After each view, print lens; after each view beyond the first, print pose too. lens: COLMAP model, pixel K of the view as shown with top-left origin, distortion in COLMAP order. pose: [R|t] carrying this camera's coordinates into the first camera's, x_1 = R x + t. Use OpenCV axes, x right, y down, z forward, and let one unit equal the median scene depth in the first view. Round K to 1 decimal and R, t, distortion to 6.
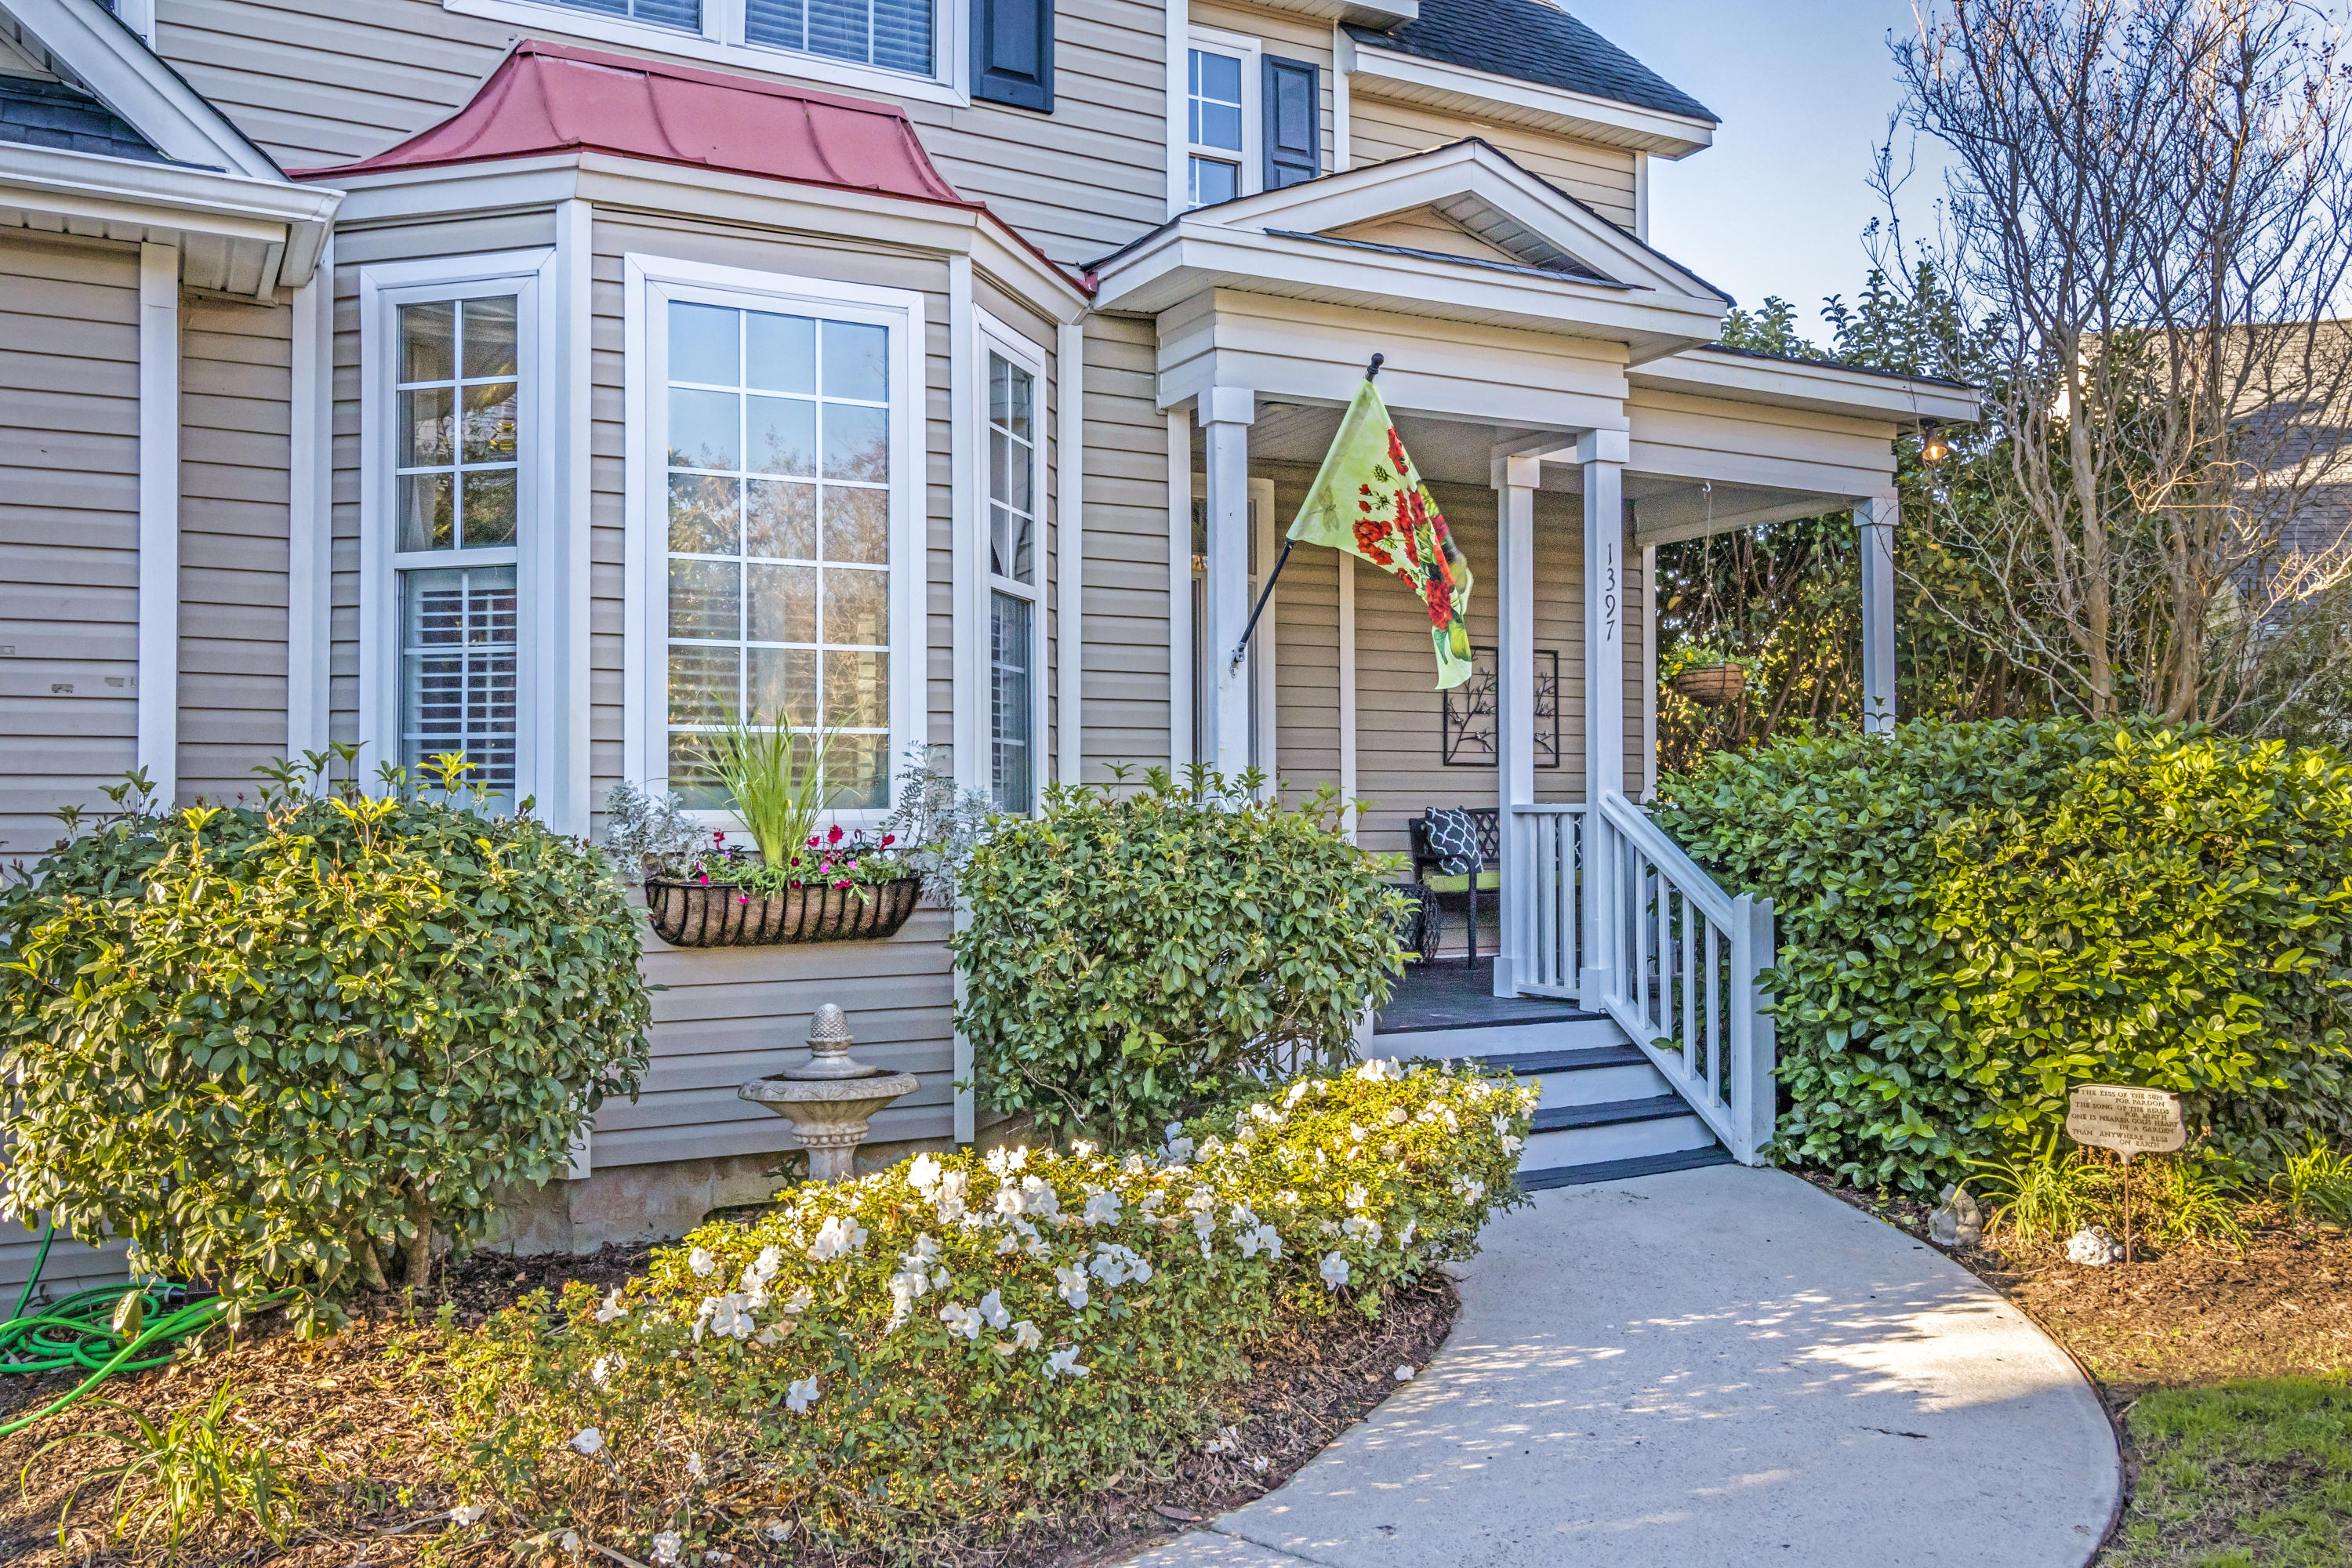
lens RADIAL K [[1795.9, 0, 1102.6], [0, 1795.9, 786.3], [0, 0, 1]] dist [0.000950, 0.002213]
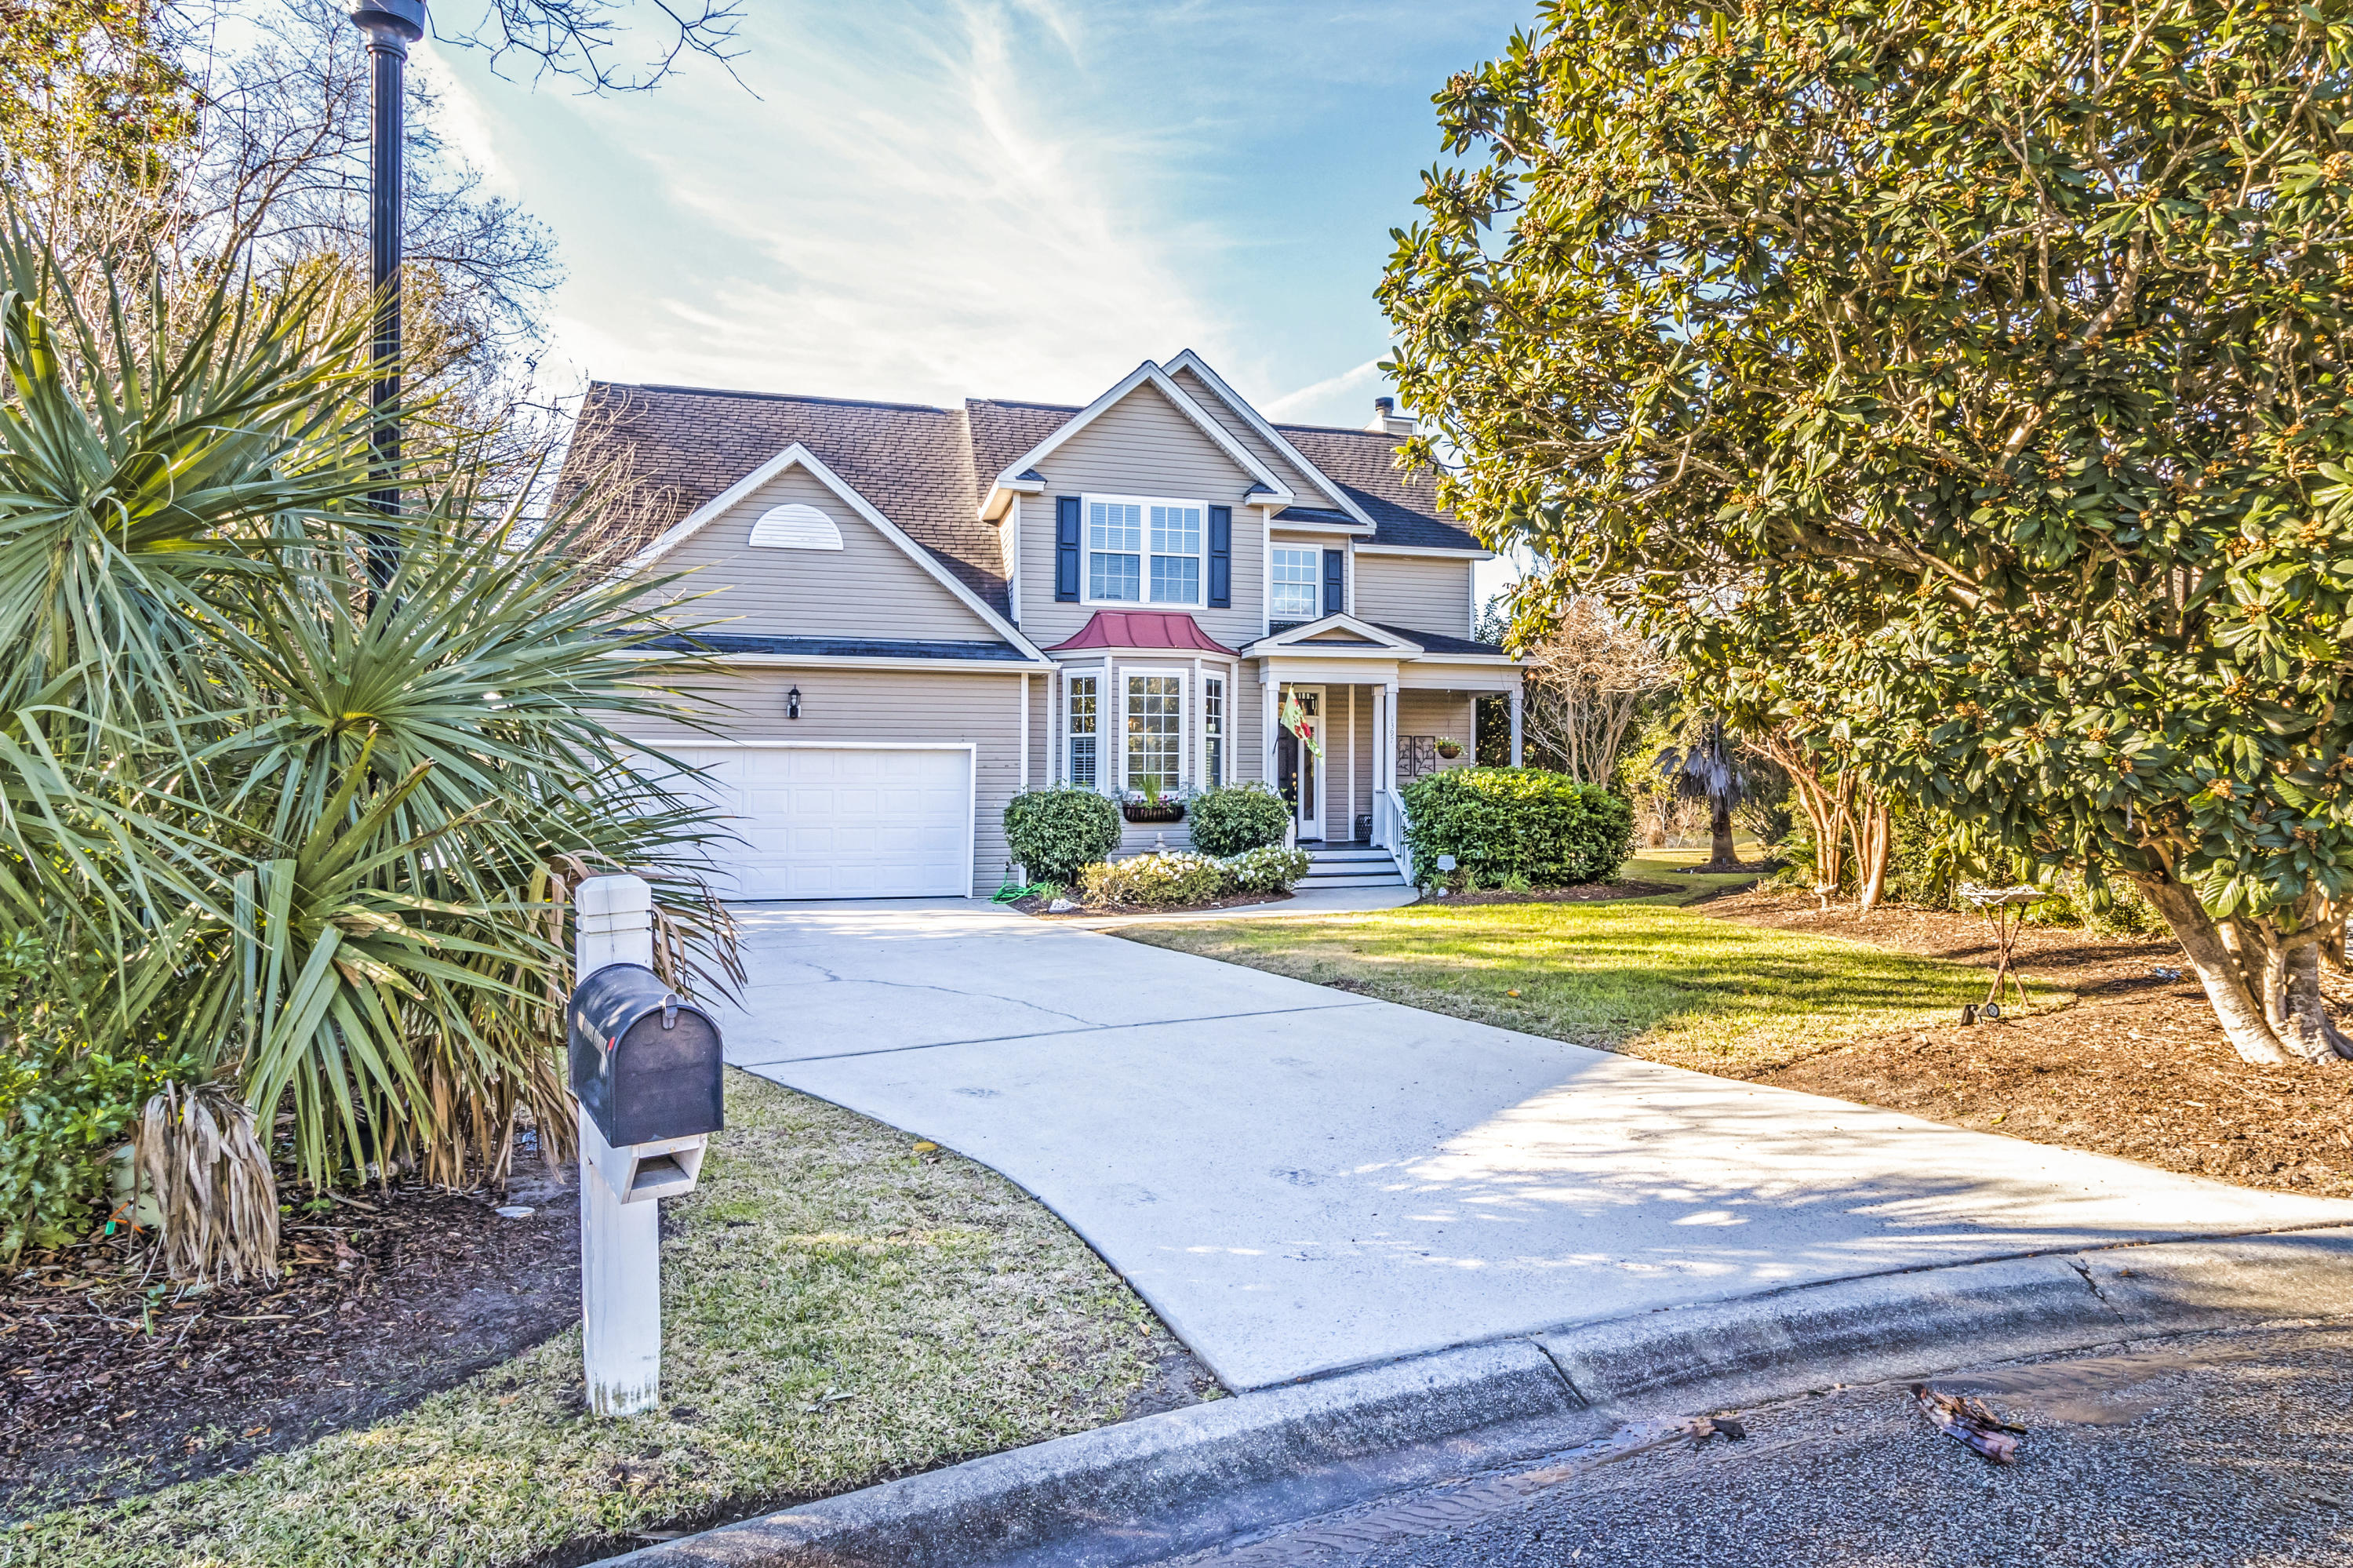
lens RADIAL K [[1090.4, 0, 1176.5], [0, 1090.4, 784.0], [0, 0, 1]] dist [0.002349, 0.000861]
pose [[0.967729, -0.000257, -0.251994, 0.521772], [0.002160, 0.999971, 0.007276, -0.022894], [0.251985, -0.007586, 0.967701, -1.491176]]
